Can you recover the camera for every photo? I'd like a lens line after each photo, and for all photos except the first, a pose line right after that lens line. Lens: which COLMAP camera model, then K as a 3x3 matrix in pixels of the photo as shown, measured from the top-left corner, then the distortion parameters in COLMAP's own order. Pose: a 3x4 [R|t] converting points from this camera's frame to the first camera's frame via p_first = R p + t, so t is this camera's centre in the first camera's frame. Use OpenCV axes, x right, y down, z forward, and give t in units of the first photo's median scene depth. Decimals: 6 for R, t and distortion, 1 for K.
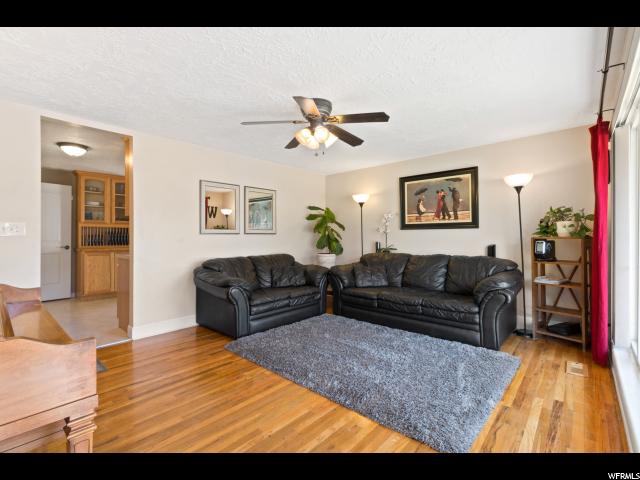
lens RADIAL K [[297.6, 0, 319.0], [0, 297.6, 235.0], [0, 0, 1]] dist [0.000813, -0.007745]
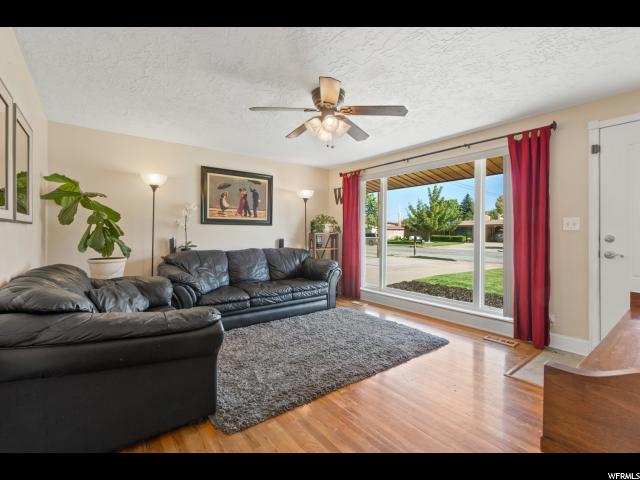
lens RADIAL K [[297.6, 0, 319.0], [0, 297.6, 235.0], [0, 0, 1]] dist [0.000813, -0.007745]
pose [[0.172179, -0.000594, 0.985066, -0.603520], [-0.010654, 0.999940, 0.002466, 0.009777], [-0.985008, -0.010919, 0.172162, 0.548172]]
